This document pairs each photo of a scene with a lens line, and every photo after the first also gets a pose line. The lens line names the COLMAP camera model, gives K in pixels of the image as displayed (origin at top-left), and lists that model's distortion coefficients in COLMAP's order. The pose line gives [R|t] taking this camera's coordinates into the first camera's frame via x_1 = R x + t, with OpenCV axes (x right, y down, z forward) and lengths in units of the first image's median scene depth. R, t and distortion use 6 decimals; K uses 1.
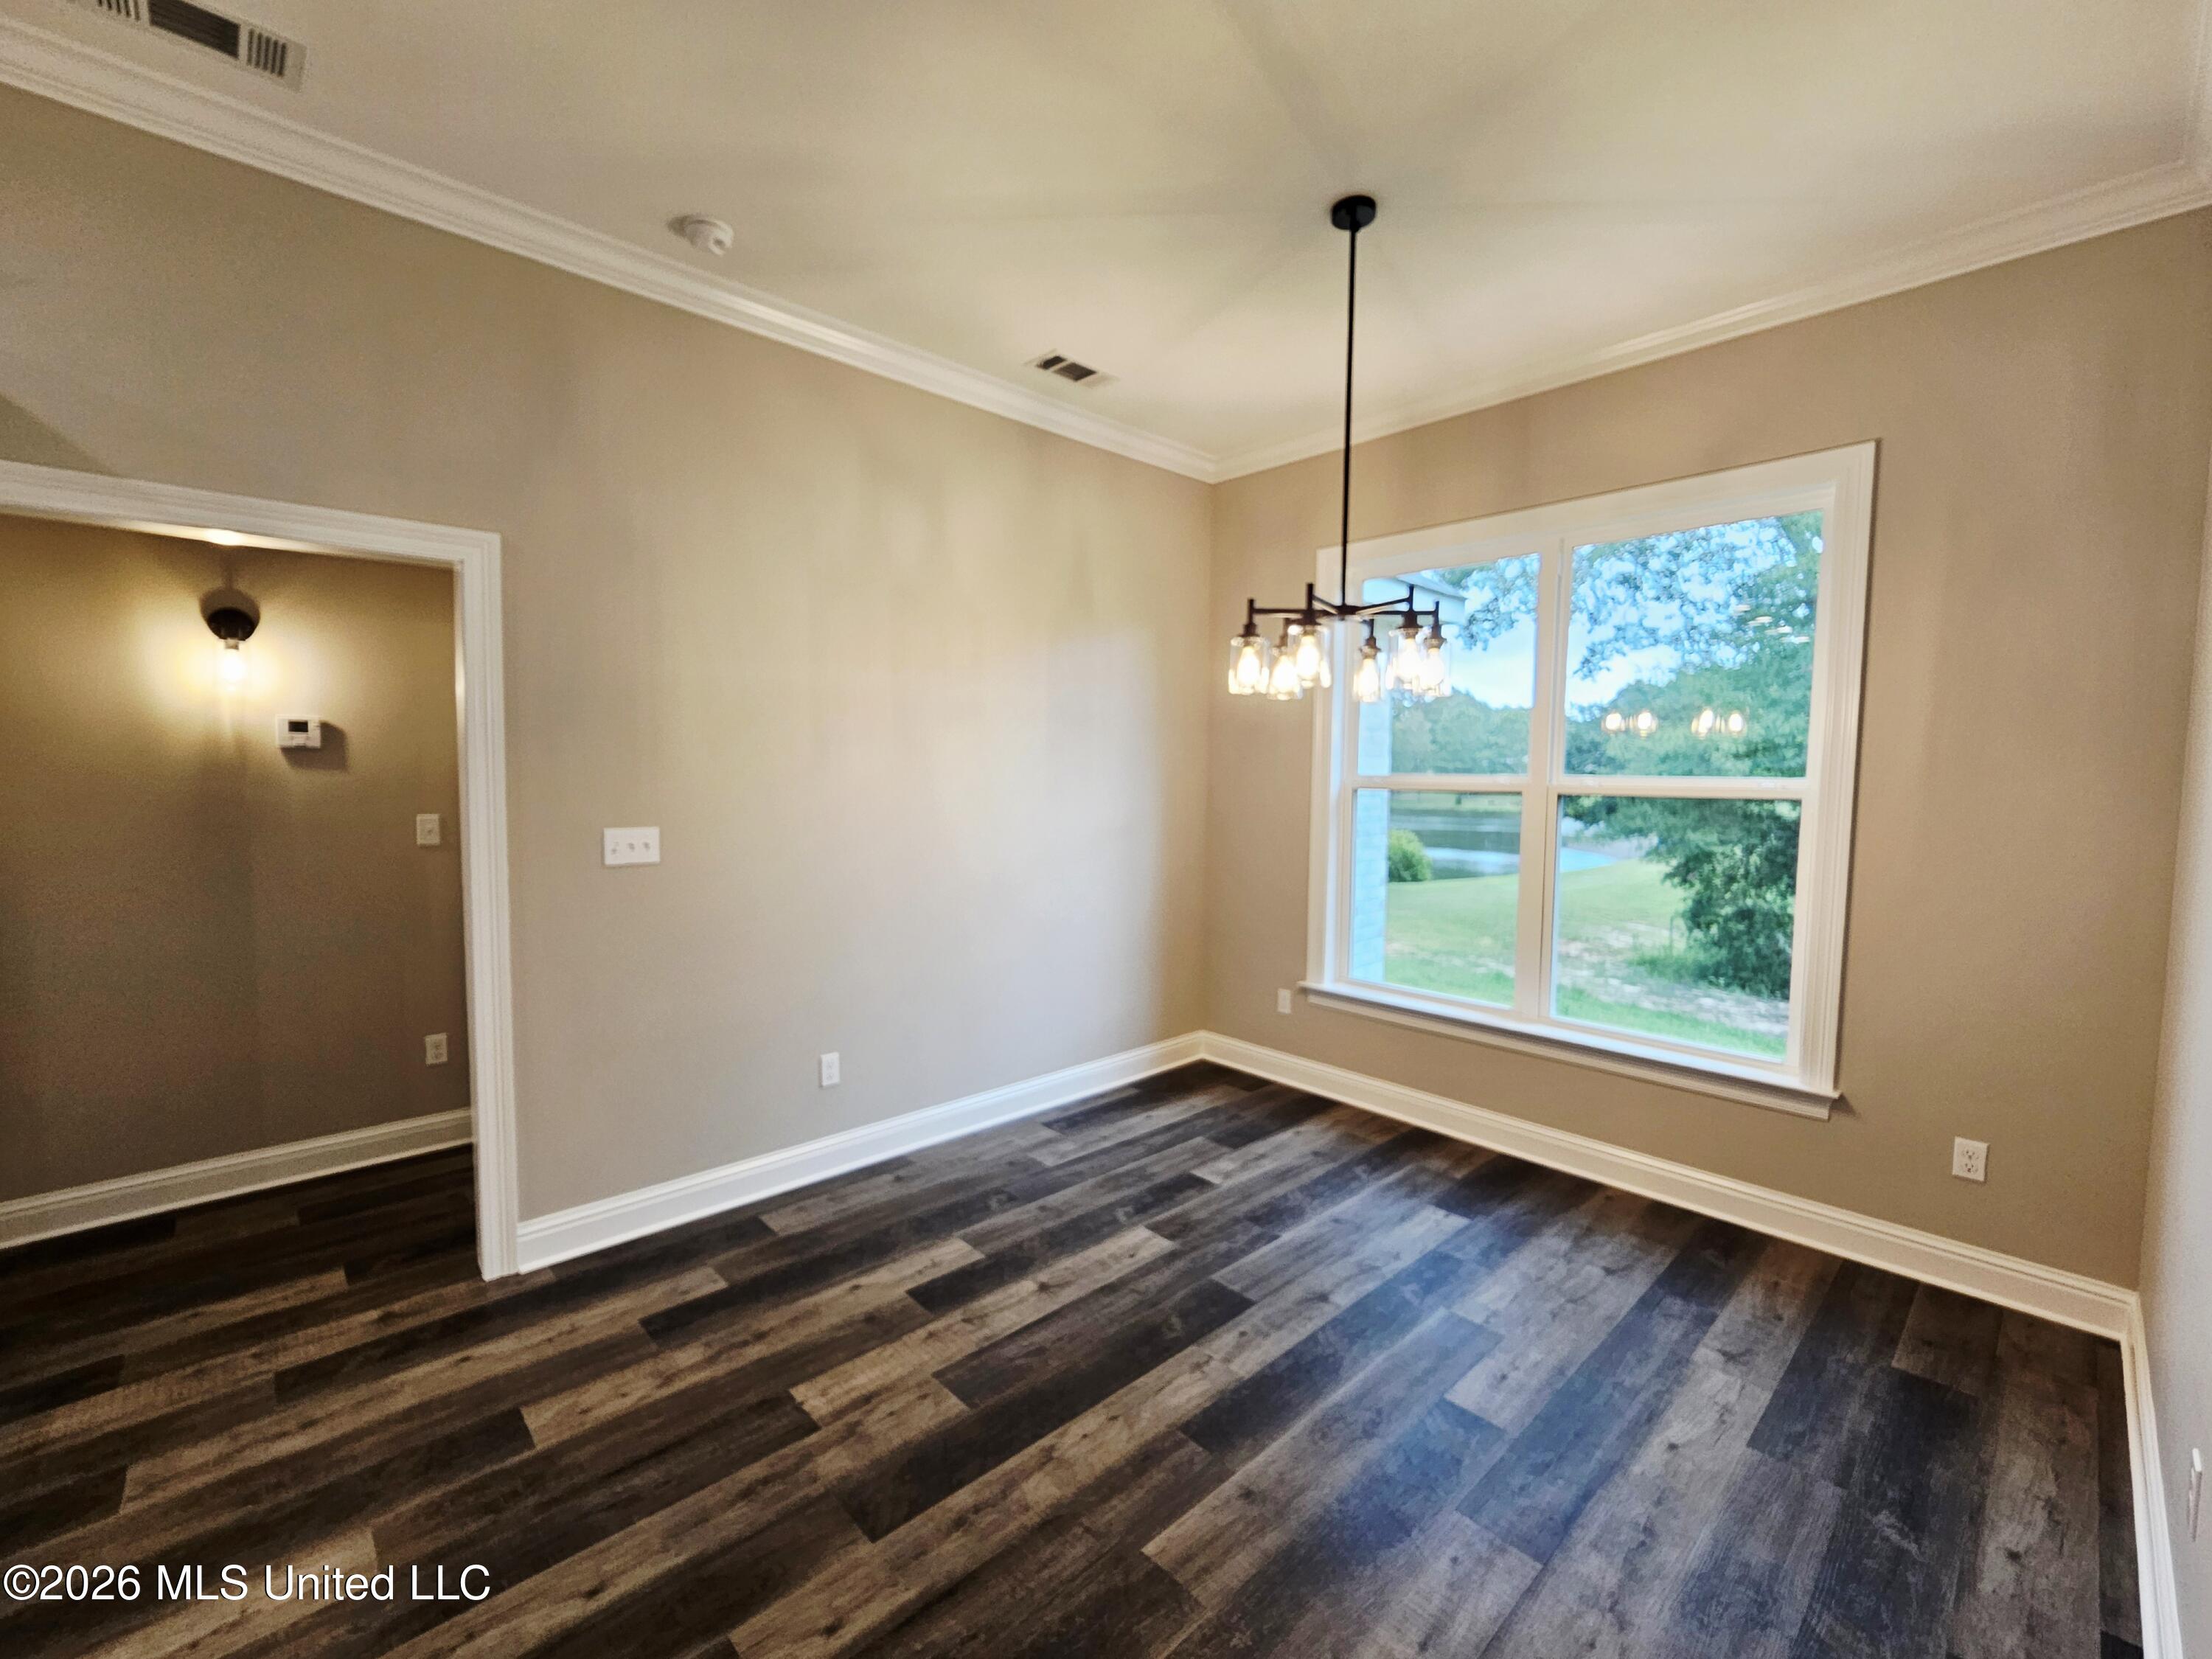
lens RADIAL K [[911.1, 0, 1102.8], [0, 911.1, 832.8], [0, 0, 1]] dist [-0.001130, 0.000379]
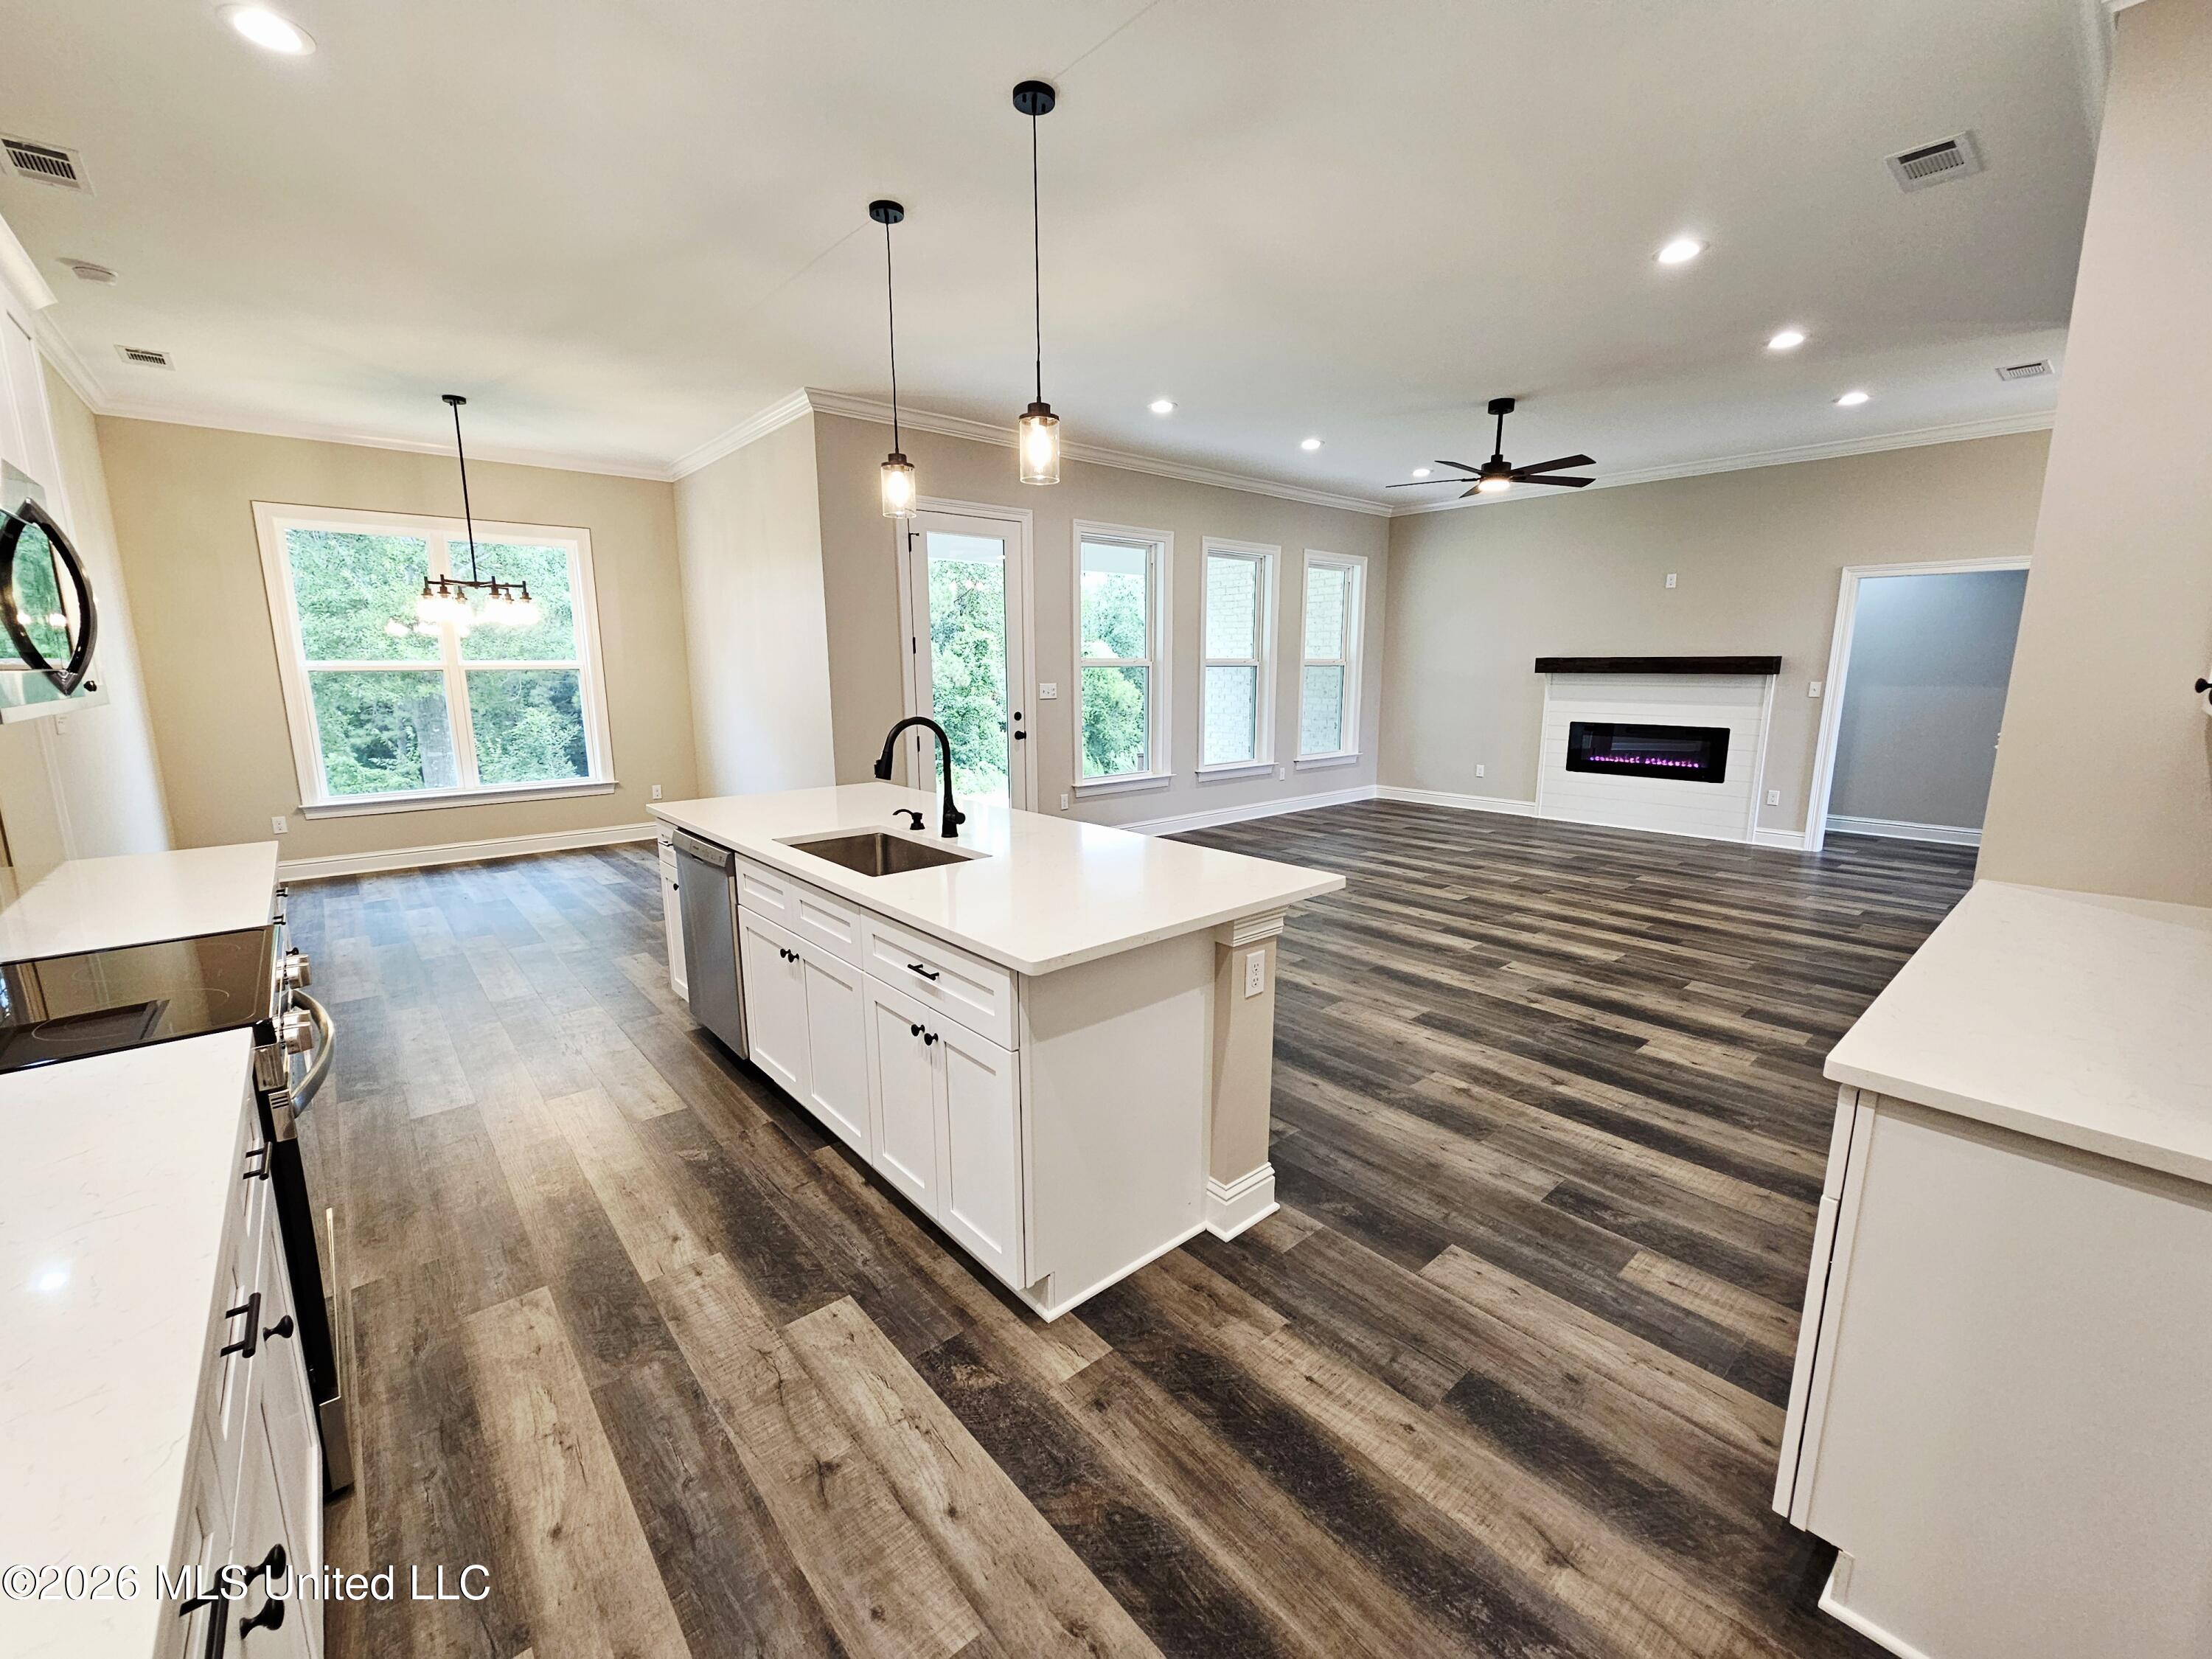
lens RADIAL K [[902.2, 0, 1098.6], [0, 902.2, 832.6], [0, 0, 1]] dist [-0.002095, -0.000345]
pose [[0.039473, -0.194852, 0.980038, -1.827297], [0.074651, 0.978637, 0.191566, 0.040645], [-0.996428, 0.065599, 0.053176, -0.547975]]
